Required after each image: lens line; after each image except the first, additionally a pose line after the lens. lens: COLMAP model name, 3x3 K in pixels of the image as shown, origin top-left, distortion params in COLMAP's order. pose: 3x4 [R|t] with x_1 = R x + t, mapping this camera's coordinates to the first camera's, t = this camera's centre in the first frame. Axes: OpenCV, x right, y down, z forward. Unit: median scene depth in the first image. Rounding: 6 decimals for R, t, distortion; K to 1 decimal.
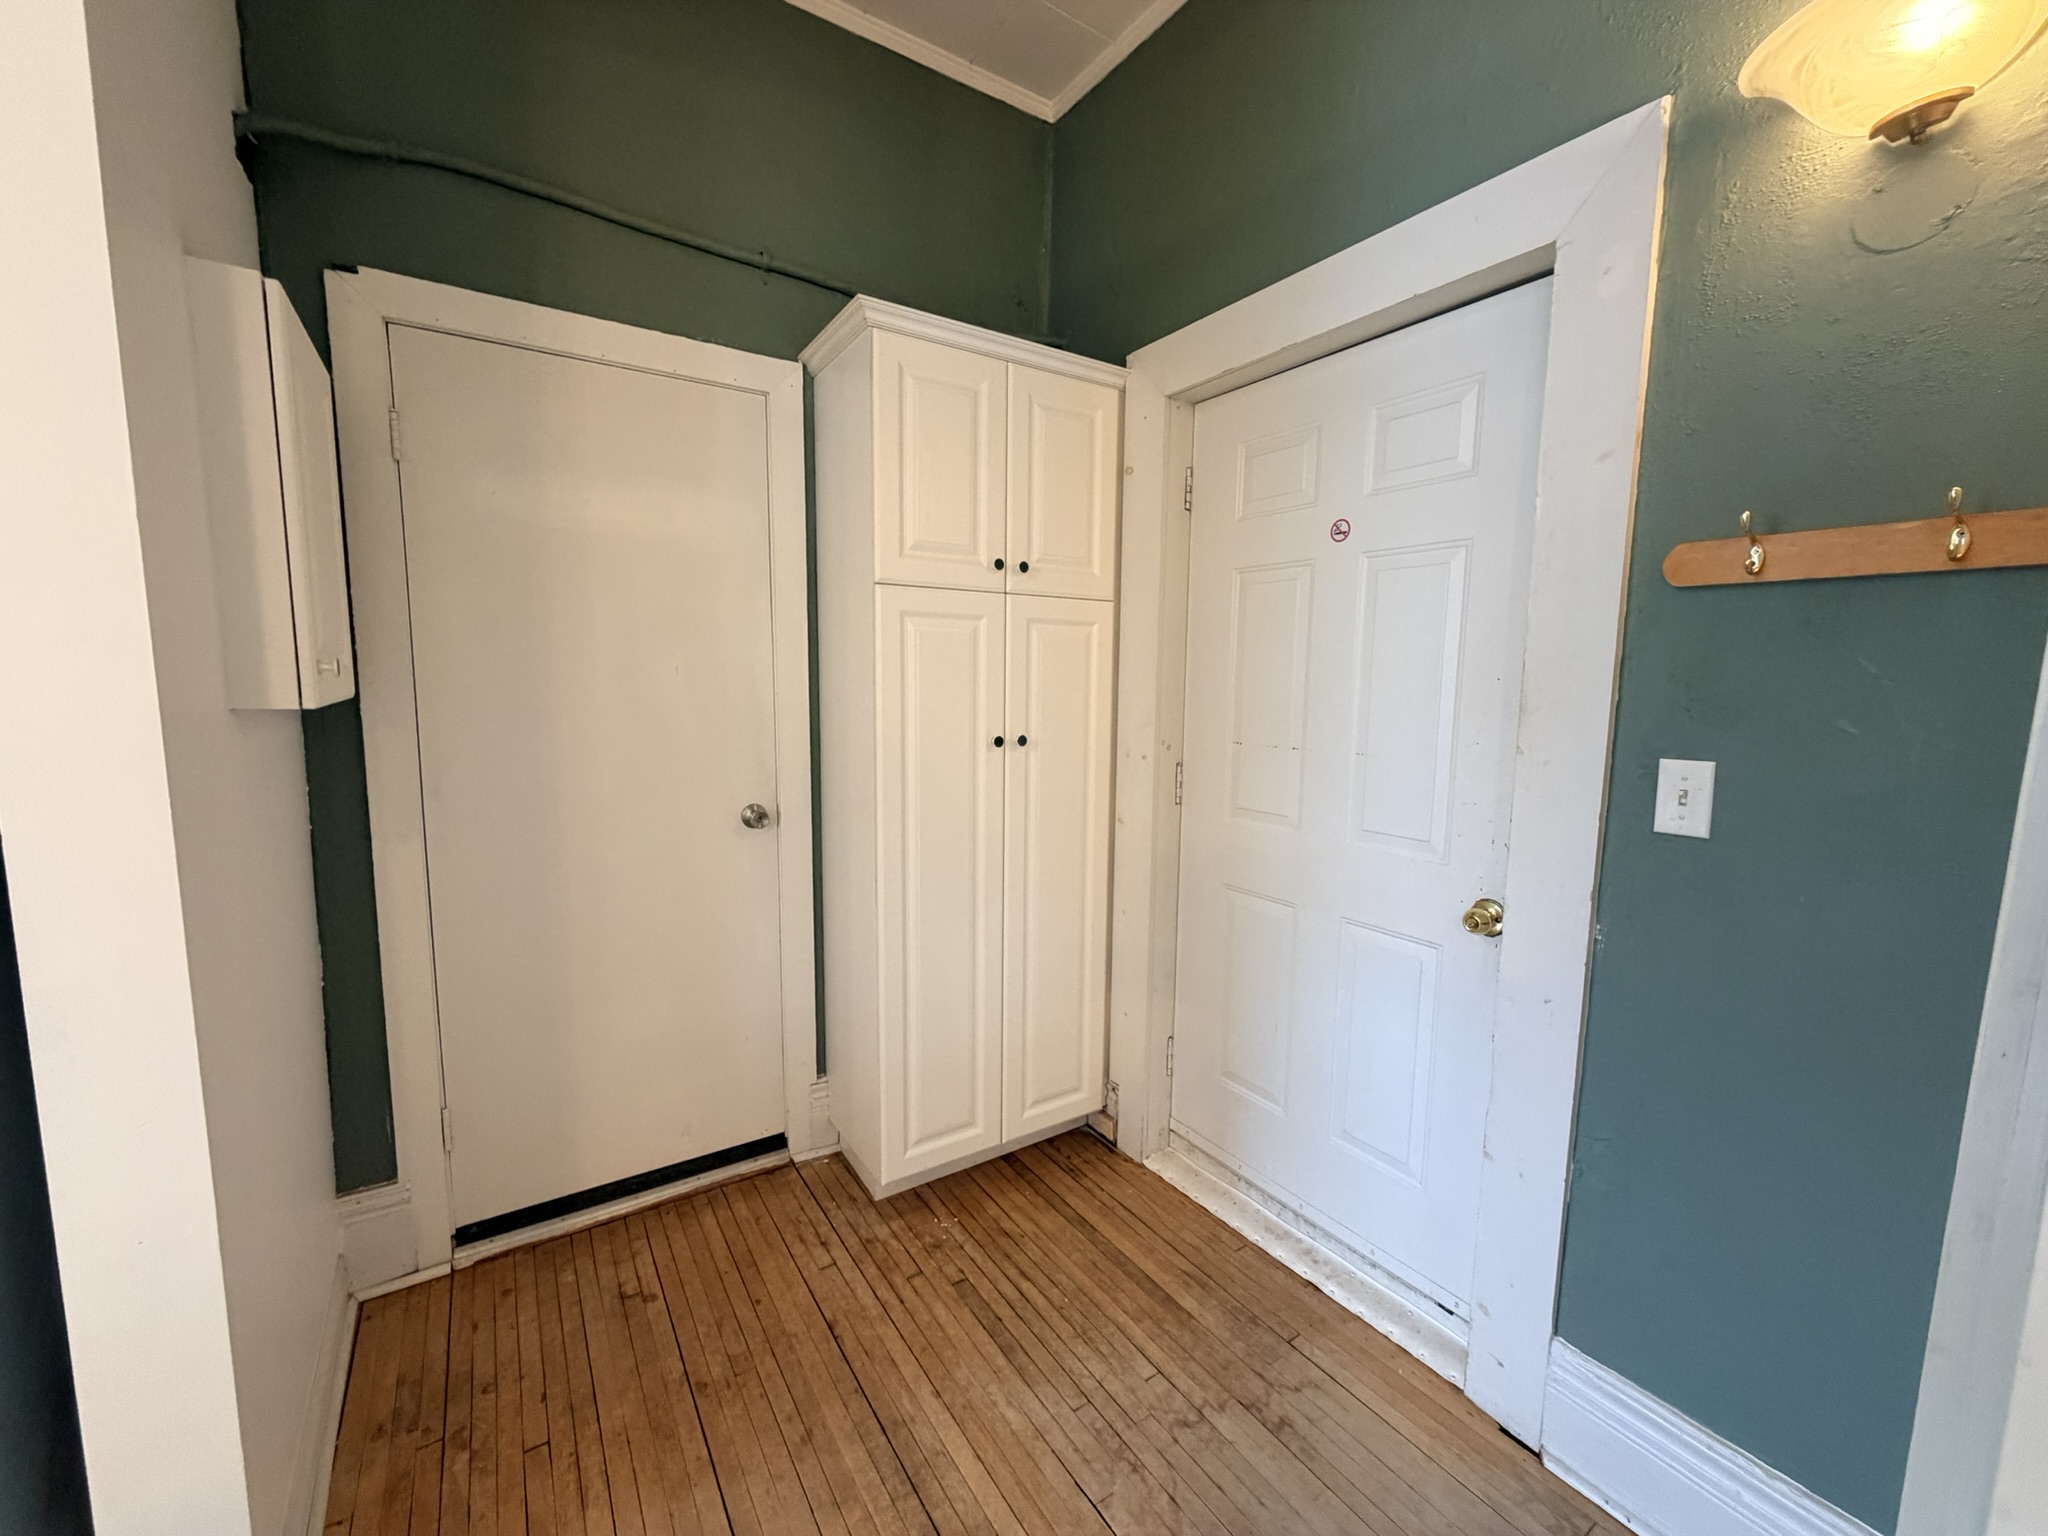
lens RADIAL K [[813.2, 0, 1026.6], [0, 813.2, 774.2], [0, 0, 1]] dist [-0.000229, -0.000008]
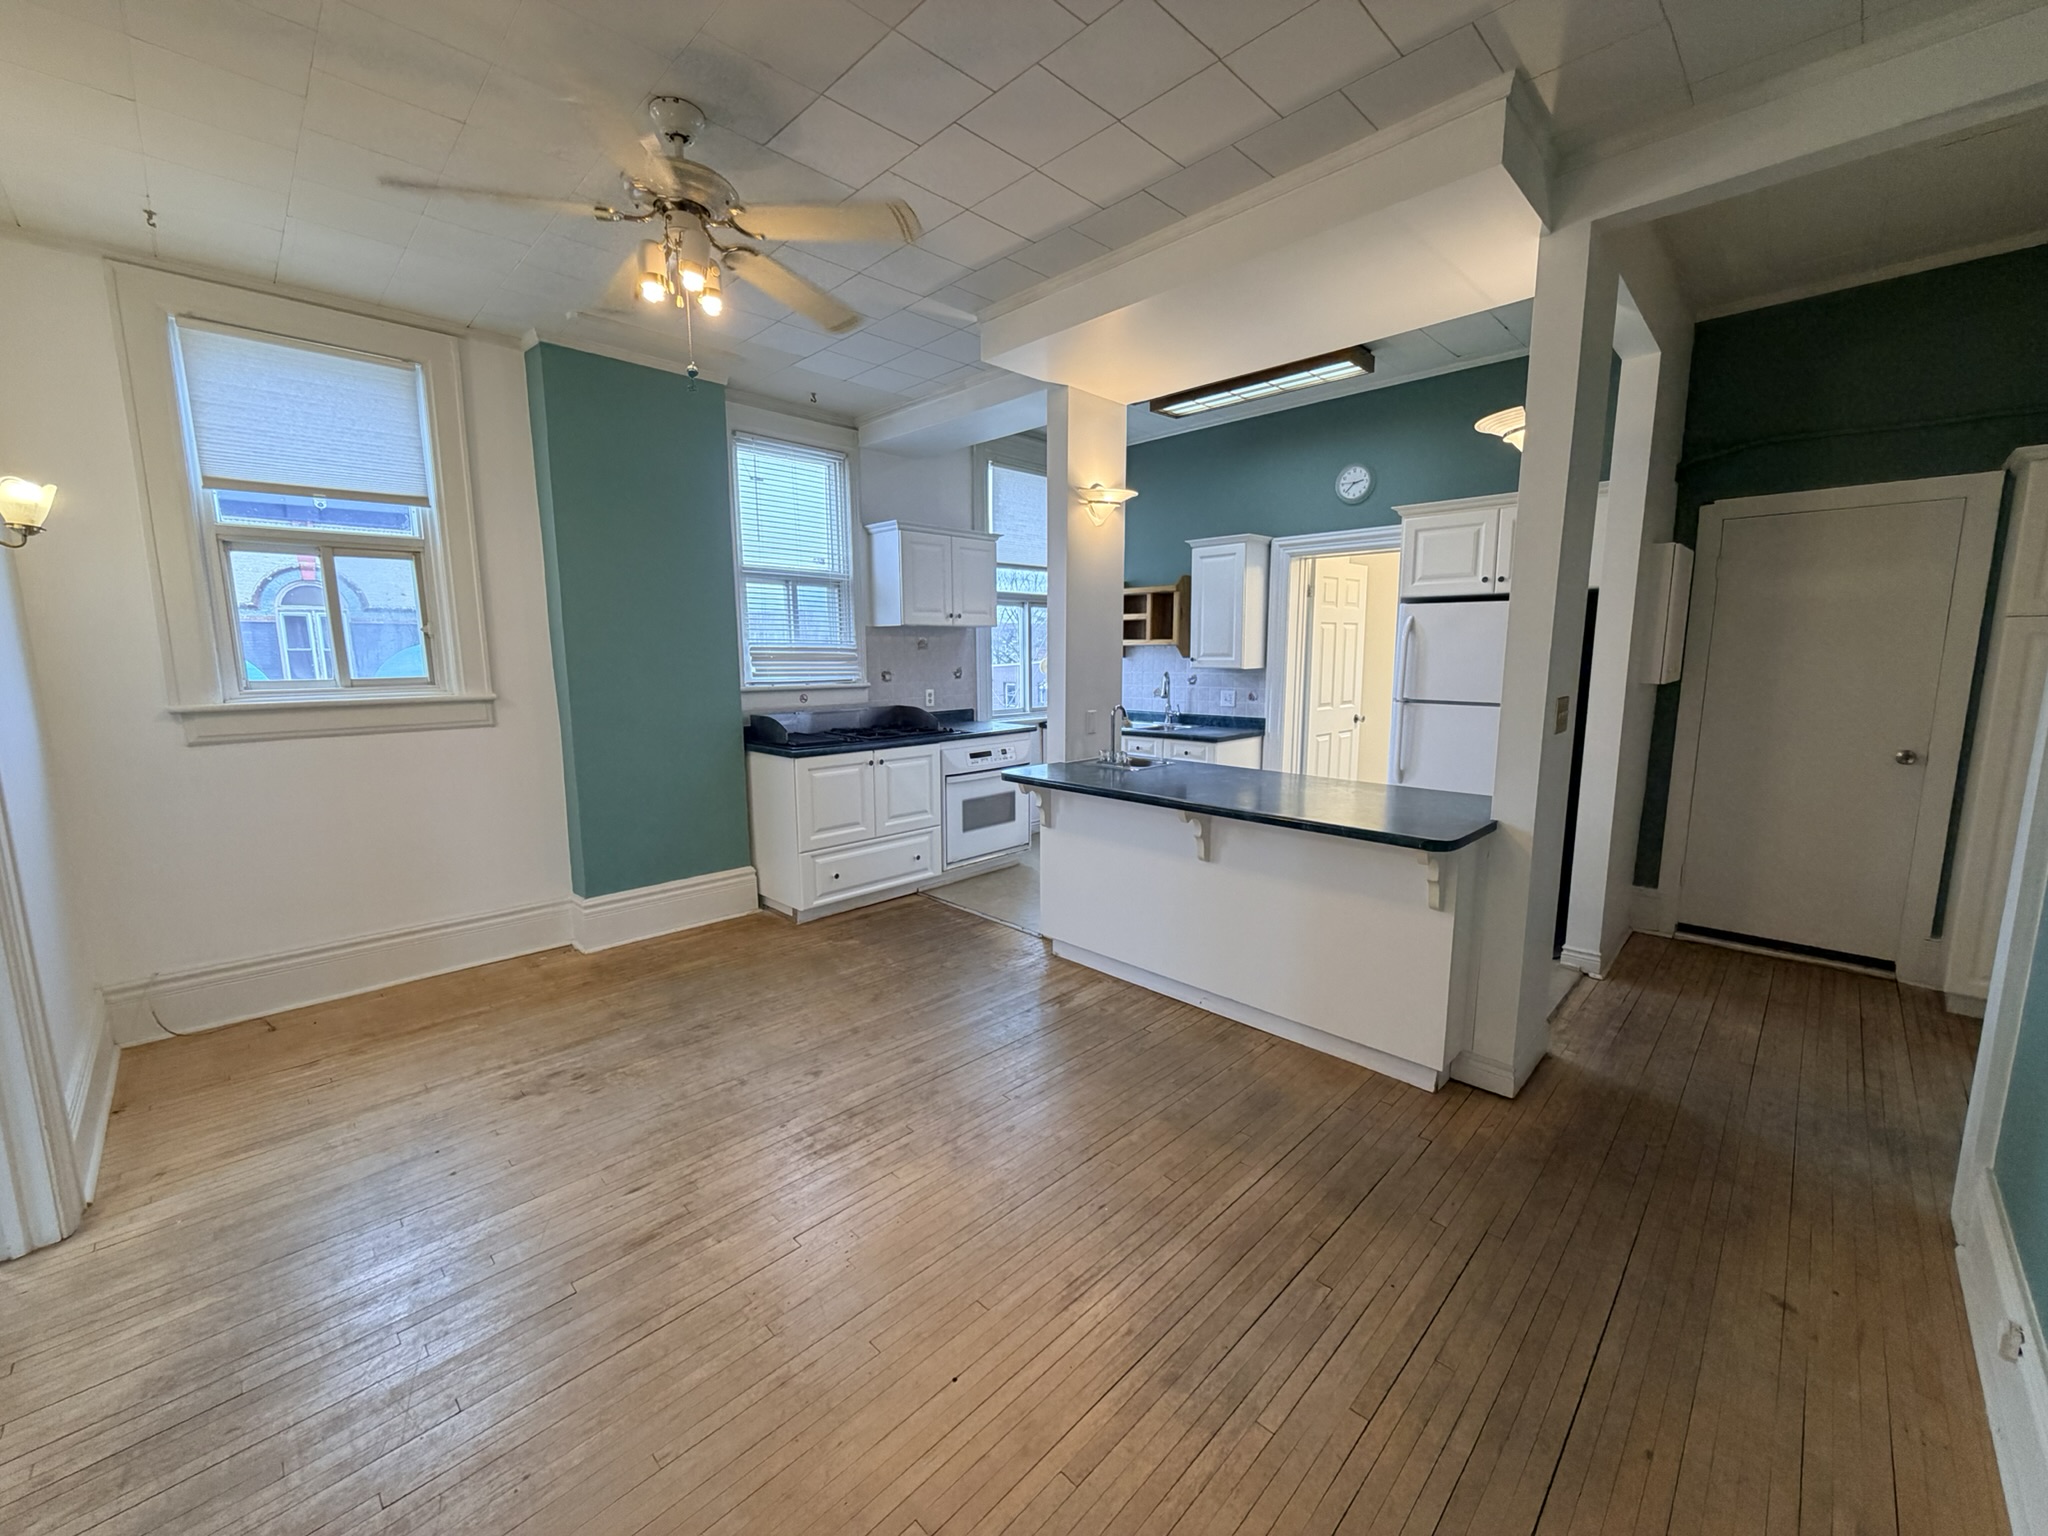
lens RADIAL K [[813.2, 0, 1028.7], [0, 813.2, 771.6], [0, 0, 1]] dist [-0.000229, -0.000008]
pose [[0.204120, 0.130330, -0.970232, 0.931068], [-0.105543, 0.988251, 0.110546, 0.088941], [0.973240, 0.079836, 0.215477, -1.109617]]
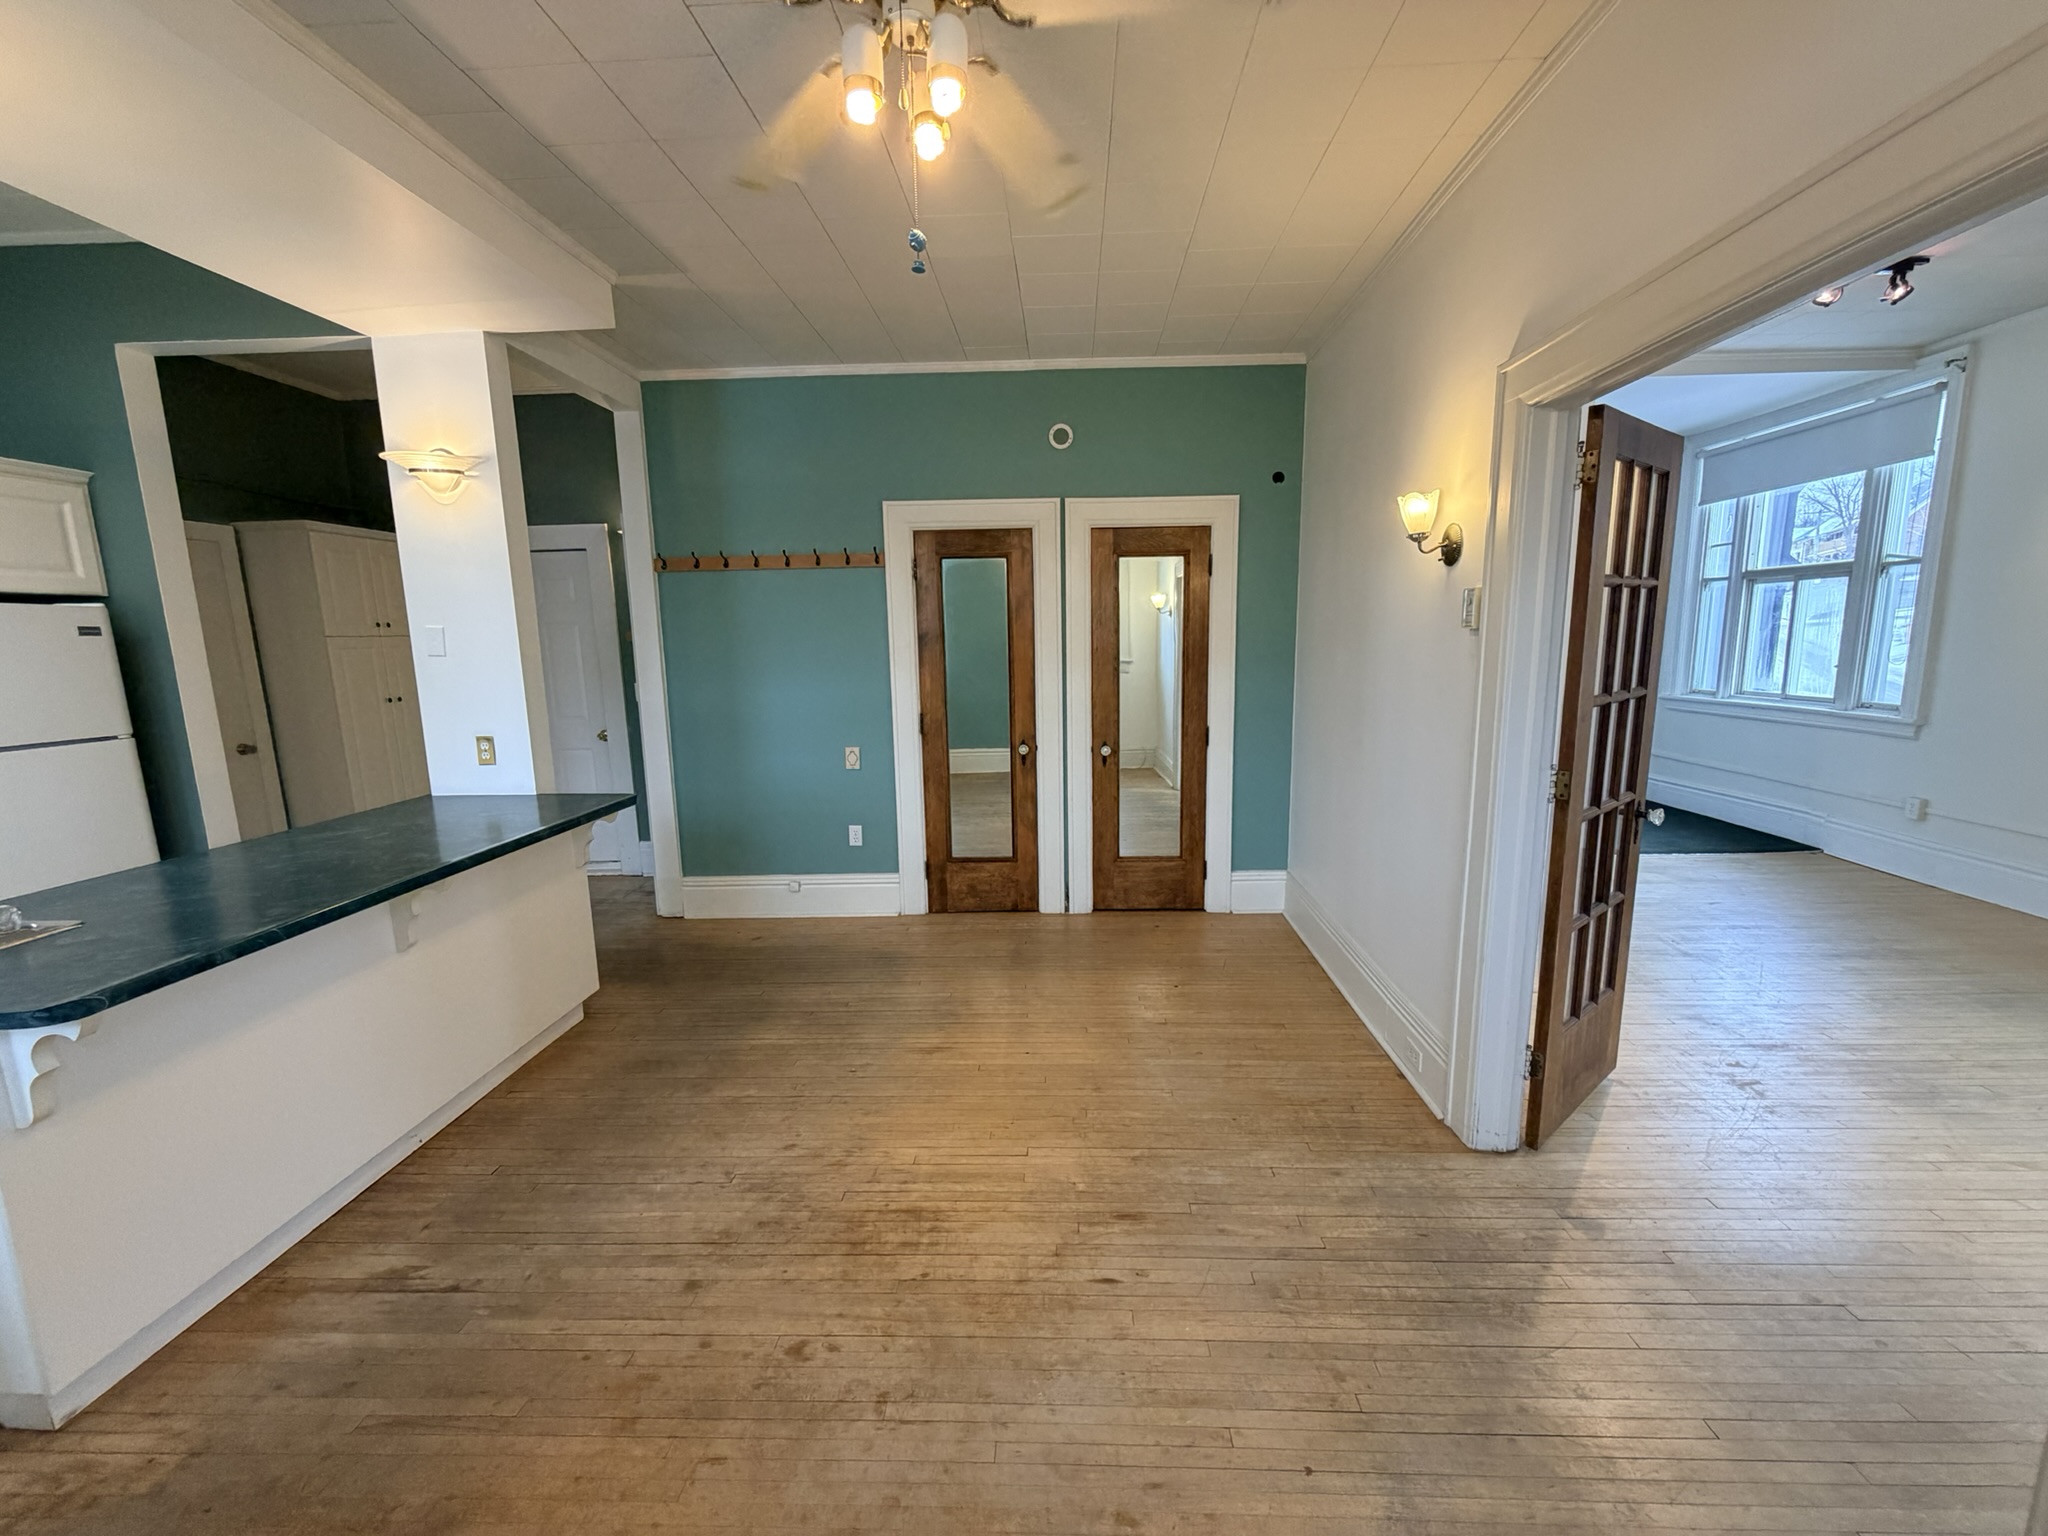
lens RADIAL K [[813.2, 0, 1026.6], [0, 813.2, 771.9], [0, 0, 1]] dist [-0.000229, -0.000008]
pose [[0.588368, -0.159989, 0.792608, -0.834882], [0.120166, 0.986646, 0.109955, 0.125221], [-0.799615, 0.030550, 0.599736, -1.836061]]
